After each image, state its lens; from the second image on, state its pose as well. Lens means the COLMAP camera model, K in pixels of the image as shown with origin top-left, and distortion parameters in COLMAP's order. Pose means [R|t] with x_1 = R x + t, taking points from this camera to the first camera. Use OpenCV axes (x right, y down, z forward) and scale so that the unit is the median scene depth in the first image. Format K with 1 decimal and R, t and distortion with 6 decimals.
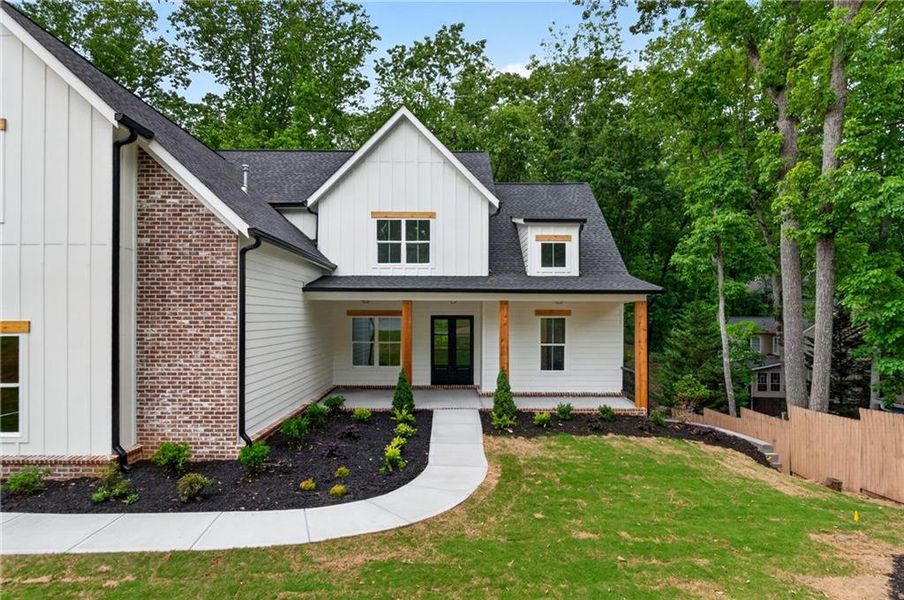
lens RADIAL K [[504.0, 0, 451.6], [0, 504.0, 309.8], [0, 0, 1]] dist [-0.002211, -0.000625]
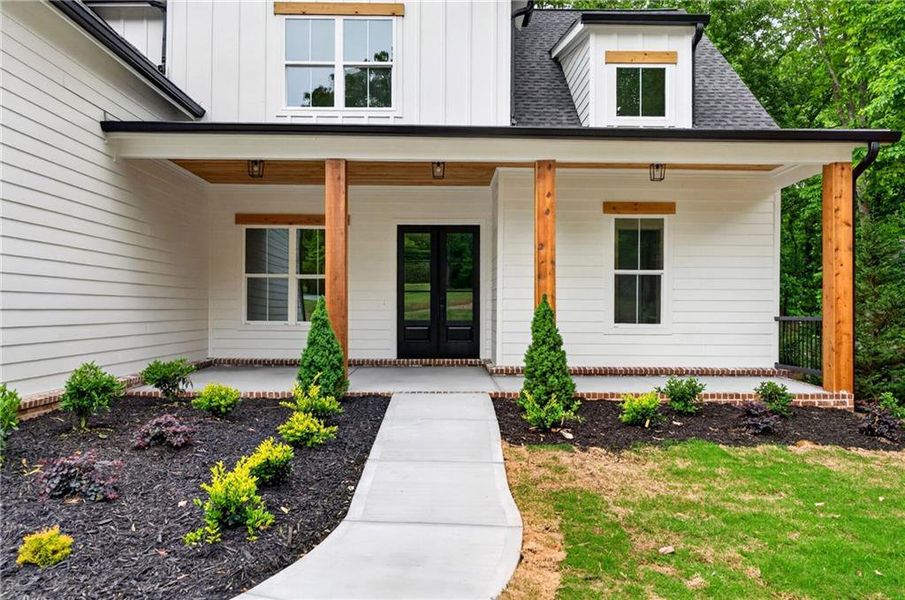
lens RADIAL K [[664.6, 0, 452.4], [0, 664.6, 309.6], [0, 0, 1]] dist [-0.006041, 0.002146]
pose [[0.999992, 0.002456, 0.003110, 0.015891], [-0.002486, 0.999950, 0.009696, 0.107350], [-0.003086, -0.009703, 0.999948, 0.368580]]
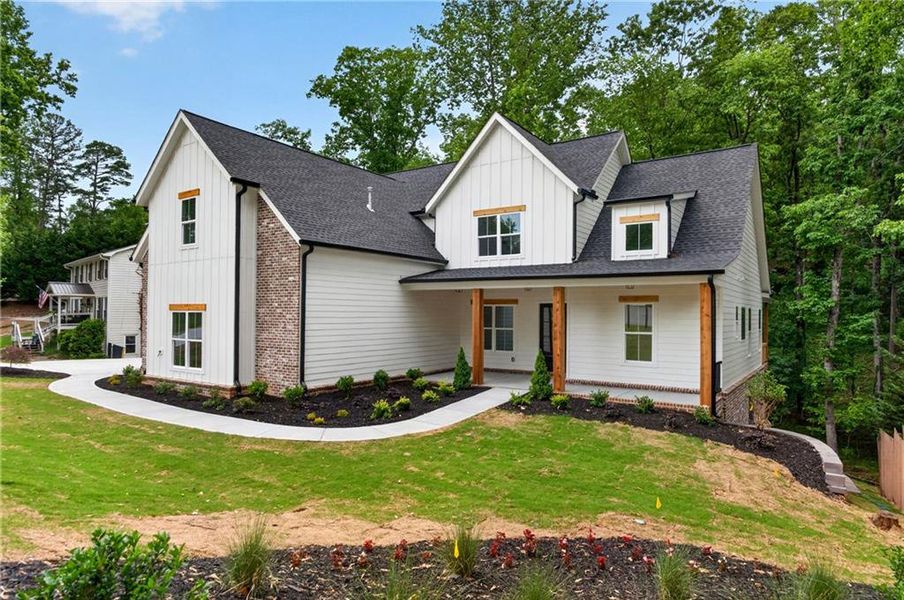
lens RADIAL K [[545.8, 0, 452.0], [0, 545.8, 303.3], [0, 0, 1]] dist [0.008090, 0.000516]
pose [[0.819861, -0.007774, -0.572510, 0.531229], [0.003466, 0.999957, -0.008614, 0.023002], [0.572552, 0.005077, 0.819853, -0.027784]]
